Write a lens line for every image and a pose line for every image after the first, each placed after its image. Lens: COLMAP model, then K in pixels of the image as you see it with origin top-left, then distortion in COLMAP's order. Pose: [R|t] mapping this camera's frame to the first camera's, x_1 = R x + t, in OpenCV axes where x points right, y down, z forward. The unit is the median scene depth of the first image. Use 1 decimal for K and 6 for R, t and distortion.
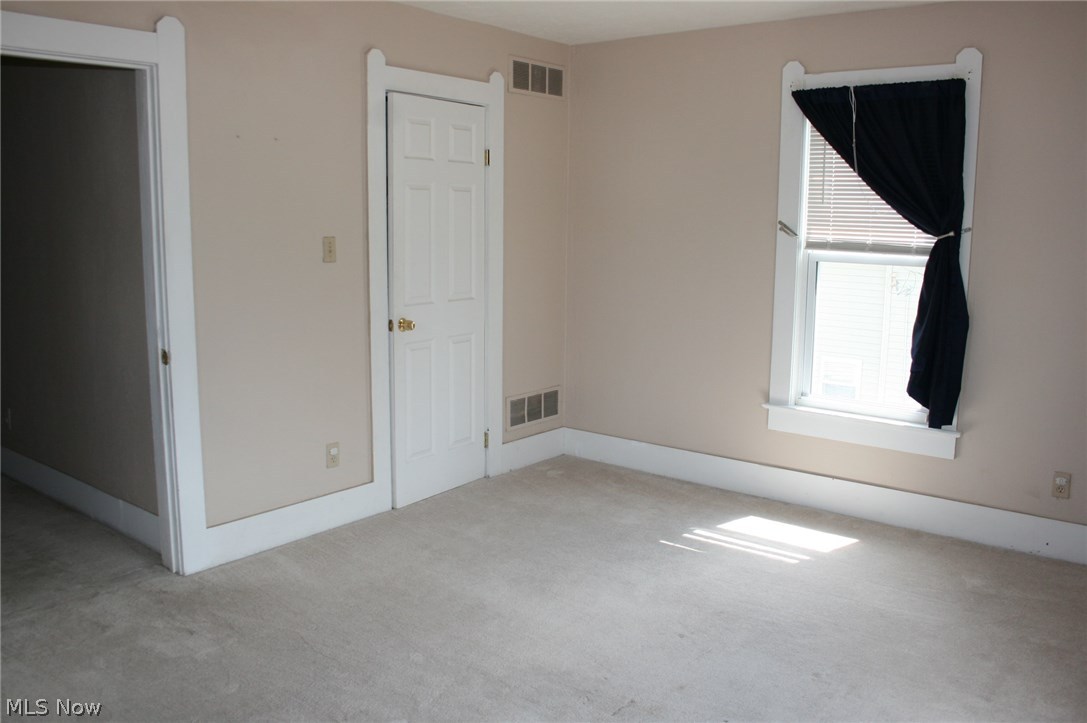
lens RADIAL K [[910.3, 0, 543.5], [0, 910.3, 361.5], [0, 0, 1]] dist [-0.118721, 0.070467]
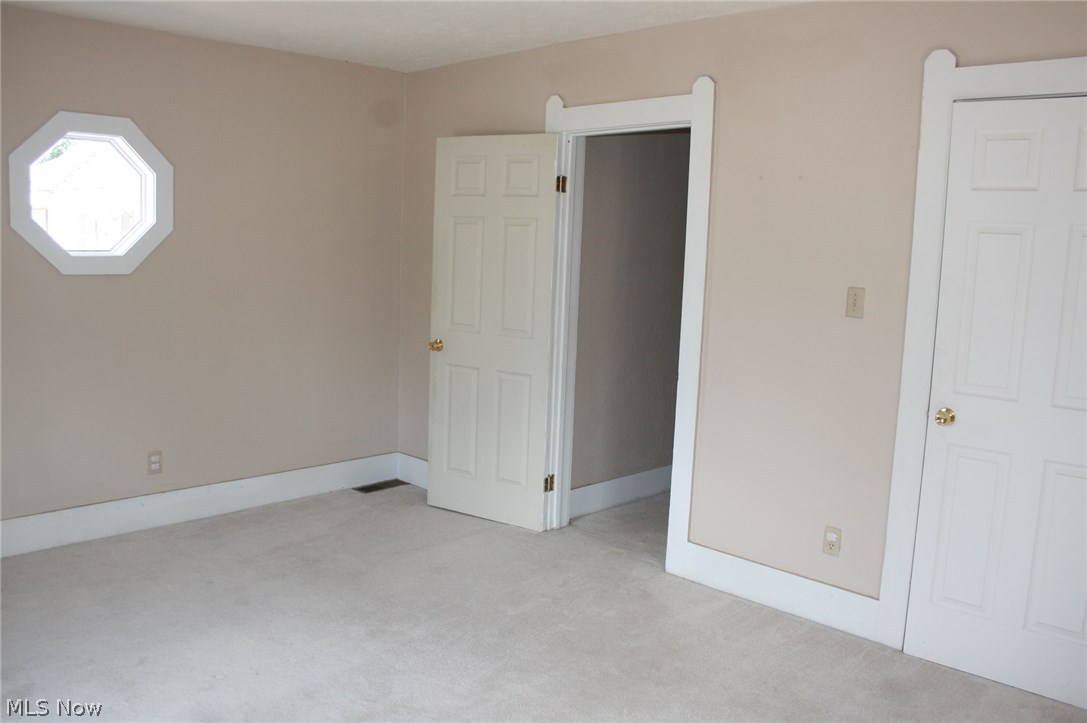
lens RADIAL K [[910.3, 0, 543.5], [0, 910.3, 361.5], [0, 0, 1]] dist [-0.118721, 0.070467]
pose [[-0.097835, 0.120786, -0.987846, 0.632411], [-0.201367, 0.969674, 0.138507, -0.128154], [0.974618, 0.212471, -0.070546, 0.786032]]
